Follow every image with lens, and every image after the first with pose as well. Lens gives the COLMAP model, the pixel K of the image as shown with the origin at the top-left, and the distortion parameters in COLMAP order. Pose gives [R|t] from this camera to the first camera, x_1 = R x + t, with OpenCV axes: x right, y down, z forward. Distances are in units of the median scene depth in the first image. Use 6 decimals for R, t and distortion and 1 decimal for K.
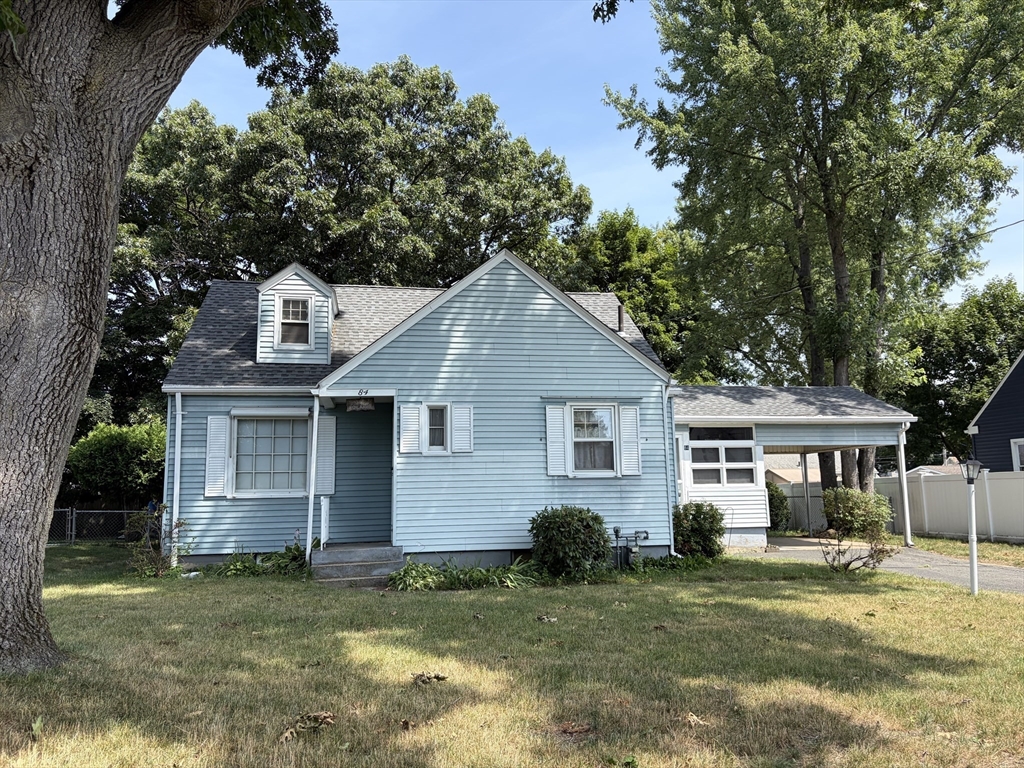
lens RADIAL K [[770.3, 0, 510.9], [0, 770.3, 384.5], [0, 0, 1]] dist [0.061453, -0.009441]
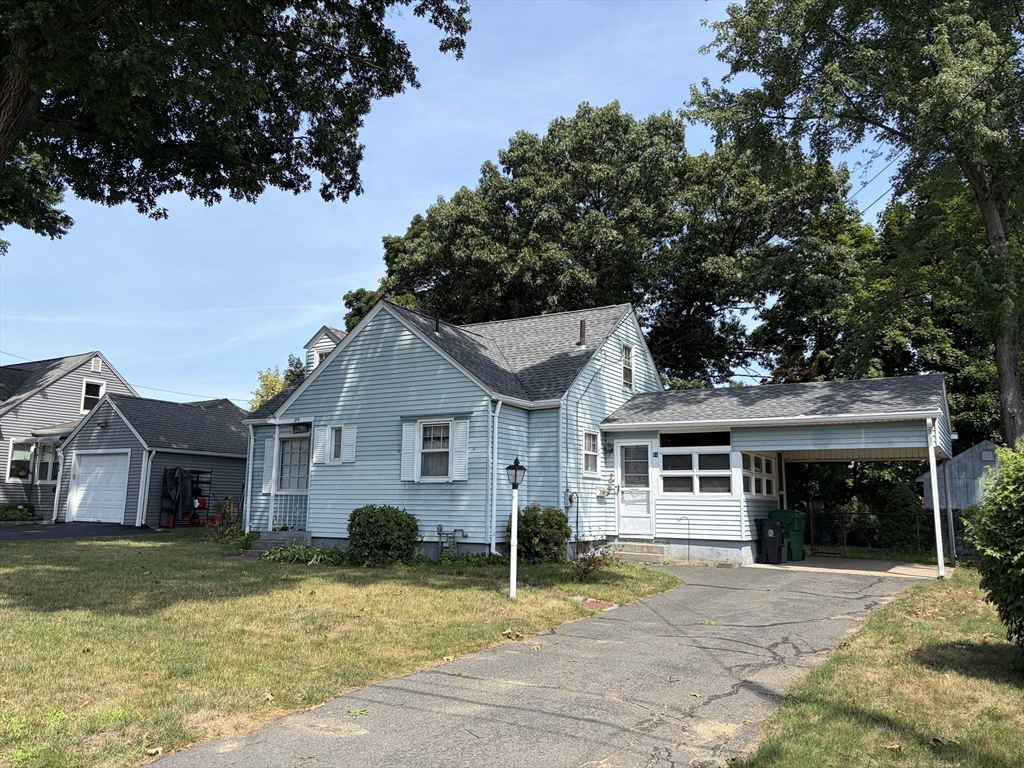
lens RADIAL K [[770.3, 0, 510.0], [0, 770.3, 379.6], [0, 0, 1]] dist [0.061453, -0.009441]
pose [[0.764605, -0.077918, -0.639772, 0.946794], [0.065370, 0.996922, -0.043290, 0.021991], [0.641176, -0.008722, 0.767344, 0.169791]]
